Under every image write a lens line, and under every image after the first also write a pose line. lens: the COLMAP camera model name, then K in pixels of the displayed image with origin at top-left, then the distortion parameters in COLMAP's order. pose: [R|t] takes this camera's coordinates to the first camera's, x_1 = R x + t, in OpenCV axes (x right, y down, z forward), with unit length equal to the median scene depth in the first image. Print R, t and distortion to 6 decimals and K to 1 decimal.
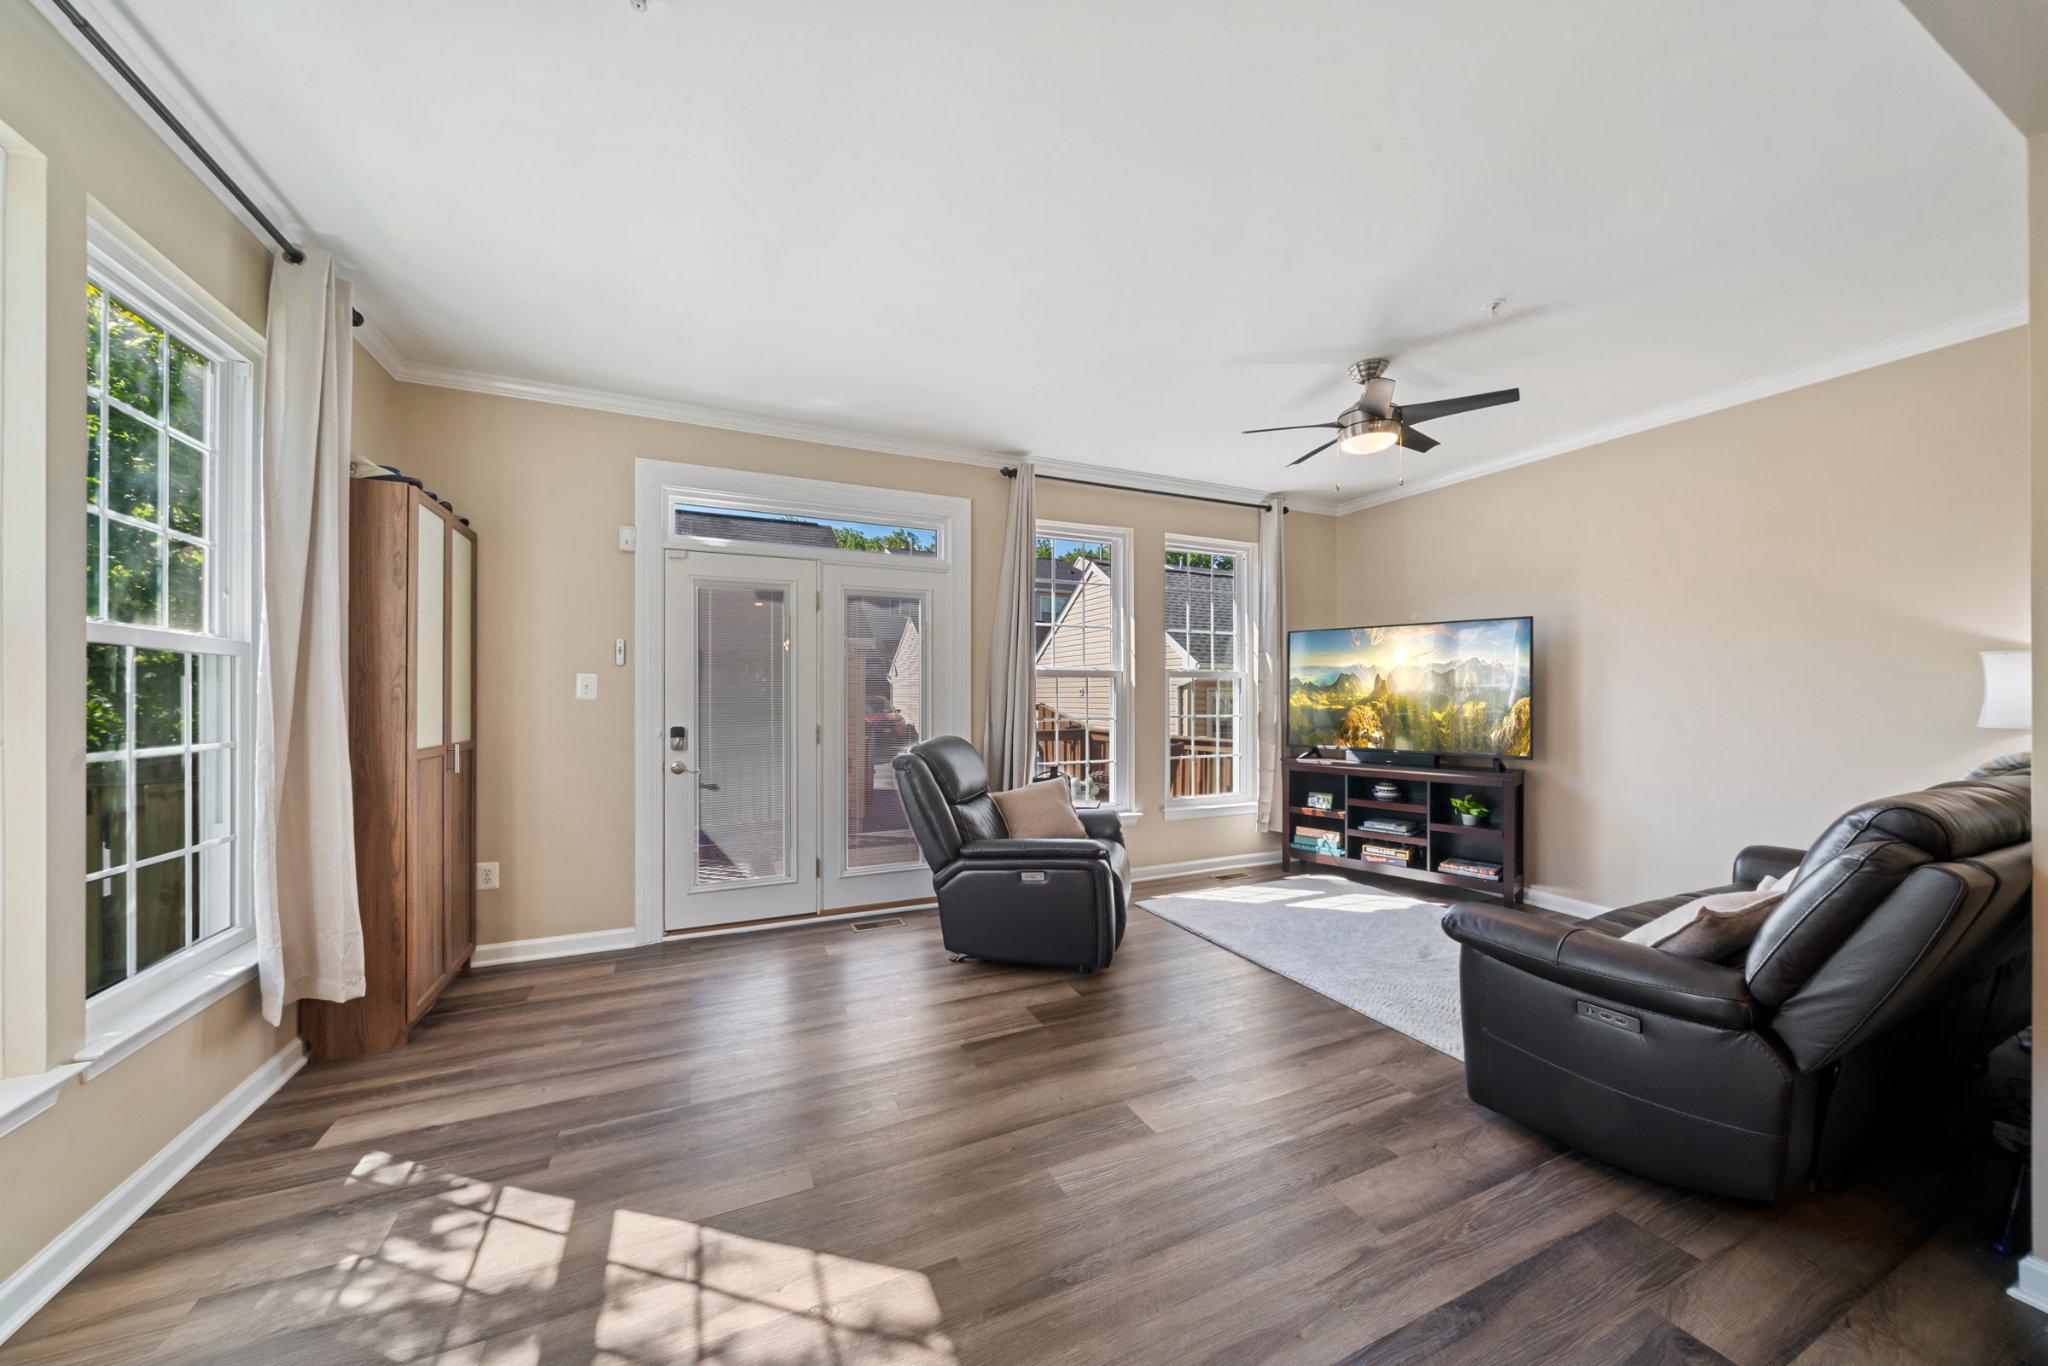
lens RADIAL K [[694.1, 0, 1006.3], [0, 694.1, 696.6], [0, 0, 1]] dist [-0.008771, 0.000528]
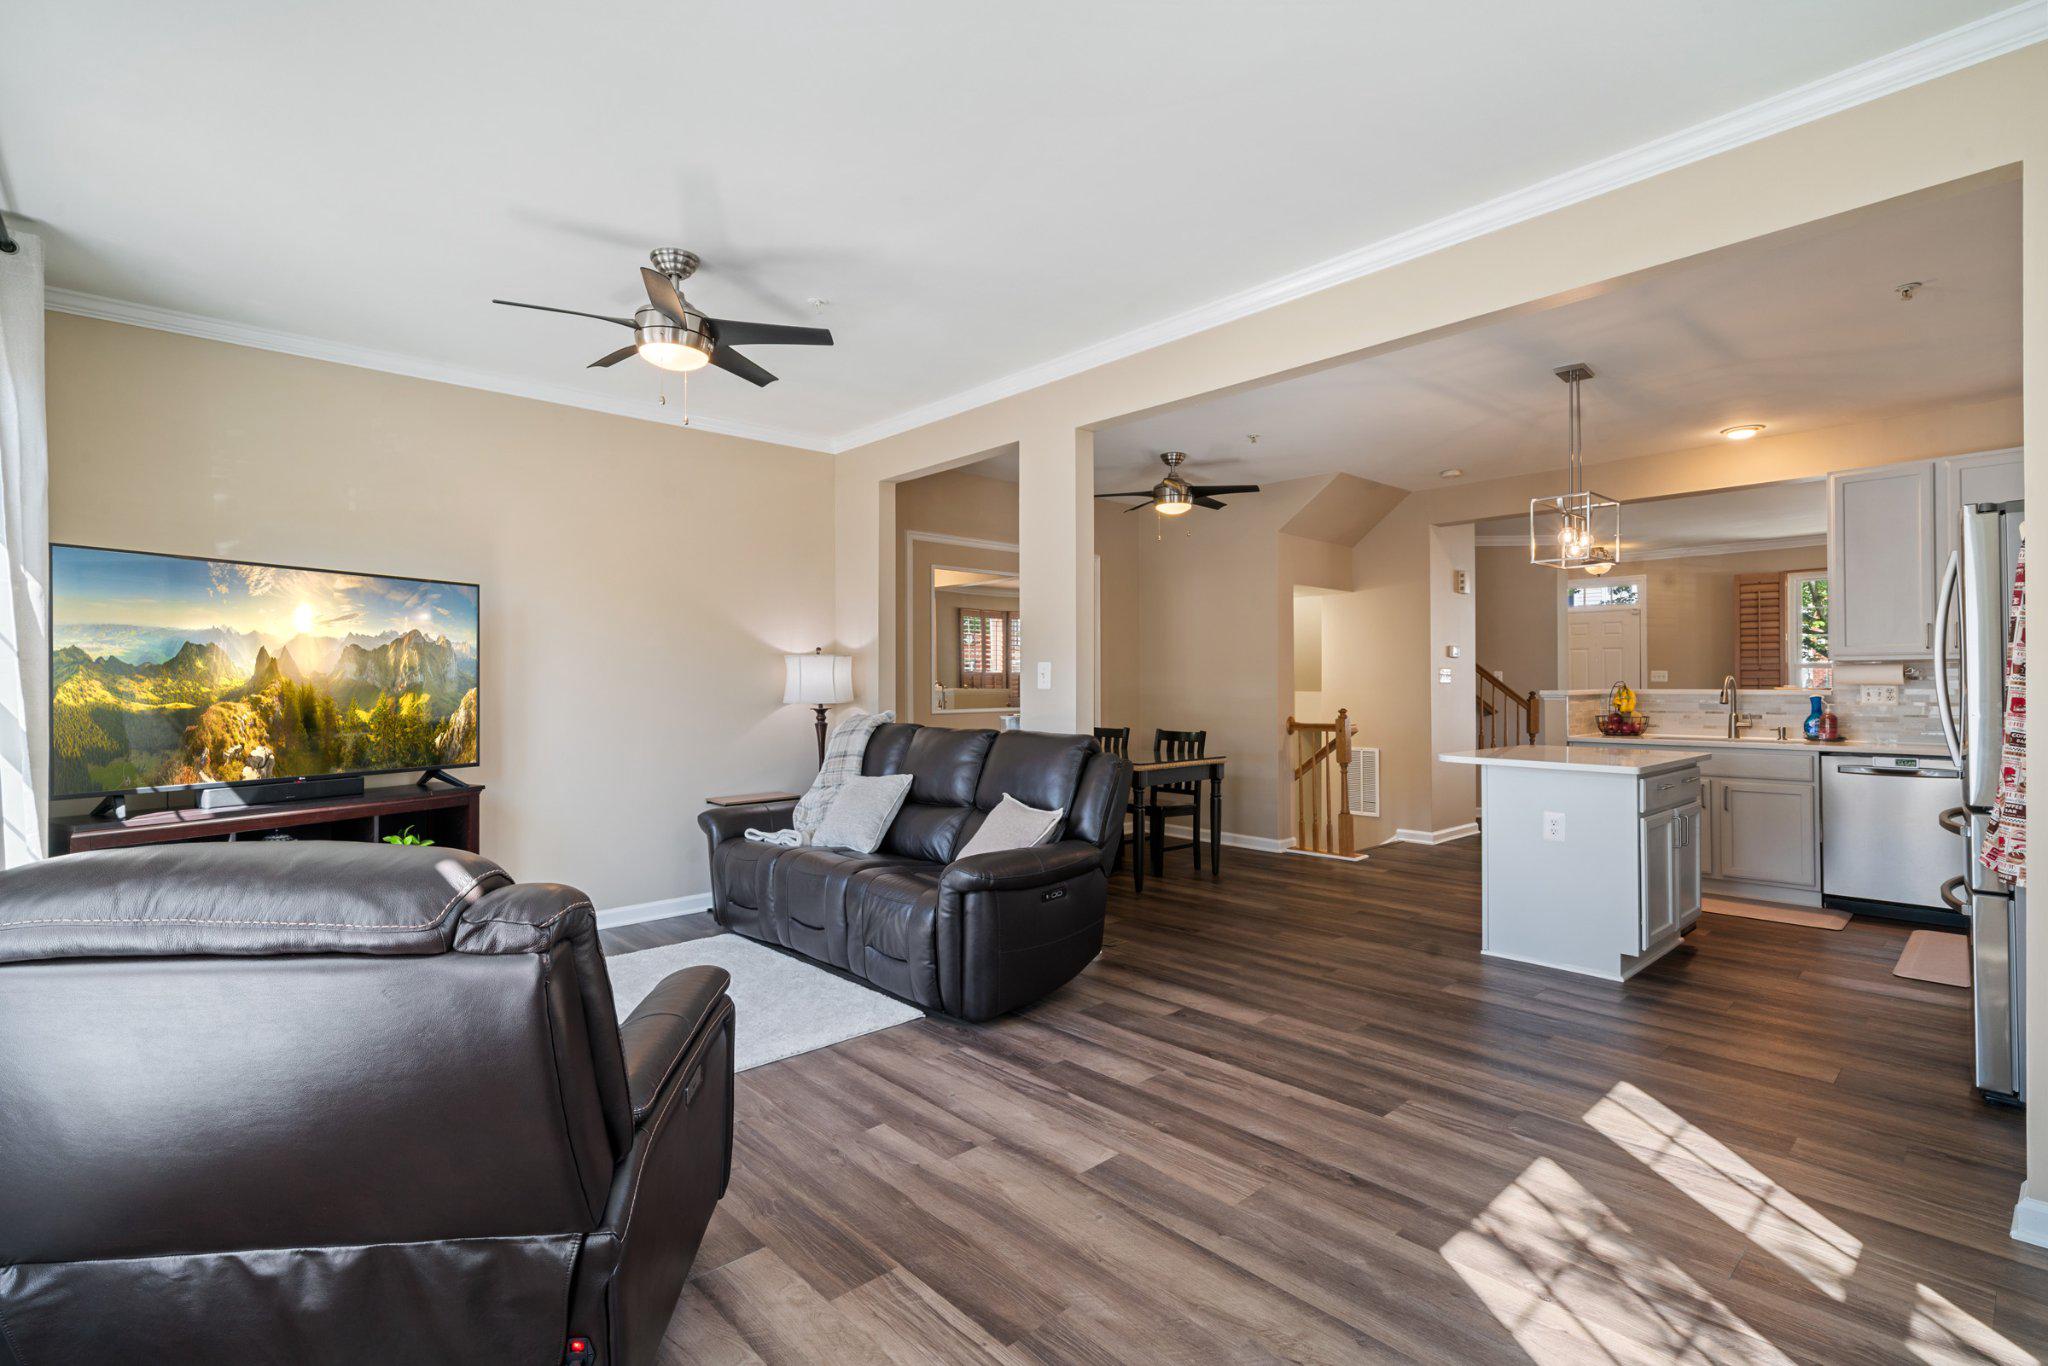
lens RADIAL K [[953.4, 0, 1009.0], [0, 953.4, 681.0], [0, 0, 1]] dist [-0.001839, 0.002326]
pose [[-0.307676, 0.003622, 0.951484, -0.462821], [0.006728, 0.999976, -0.001631, 0.001068], [-0.951467, 0.005900, -0.307693, 0.745662]]
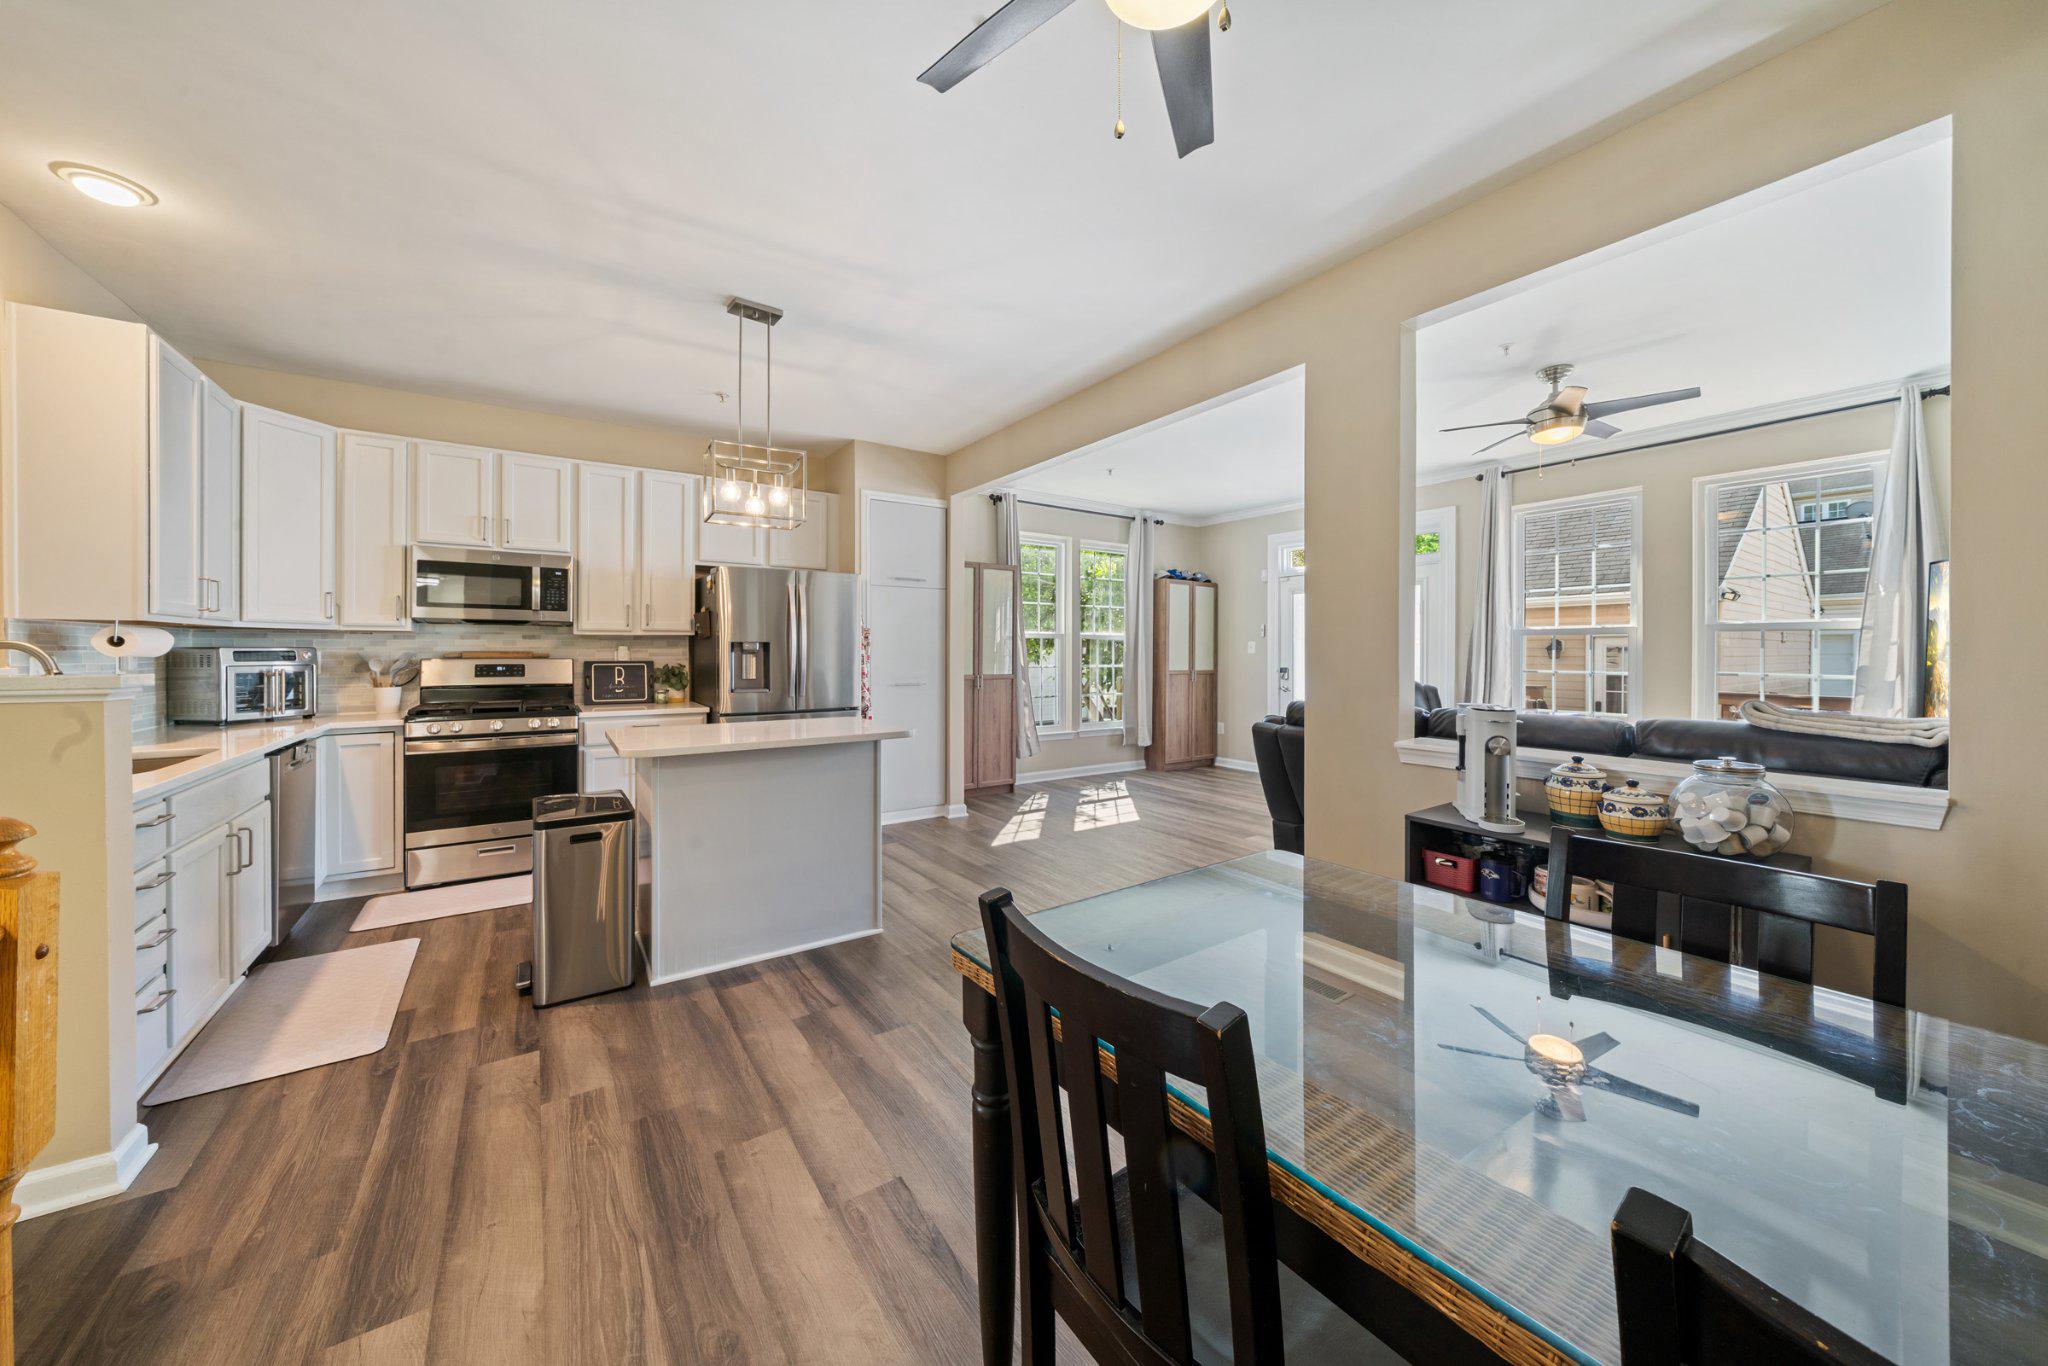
lens RADIAL K [[694.1, 0, 1005.7], [0, 694.1, 653.3], [0, 0, 1]] dist [-0.008771, 0.000528]
pose [[0.164737, 0.001796, -0.986336, 1.155340], [-0.003143, 0.999994, 0.001296, 0.004328], [0.986332, 0.002886, 0.164742, -0.079763]]
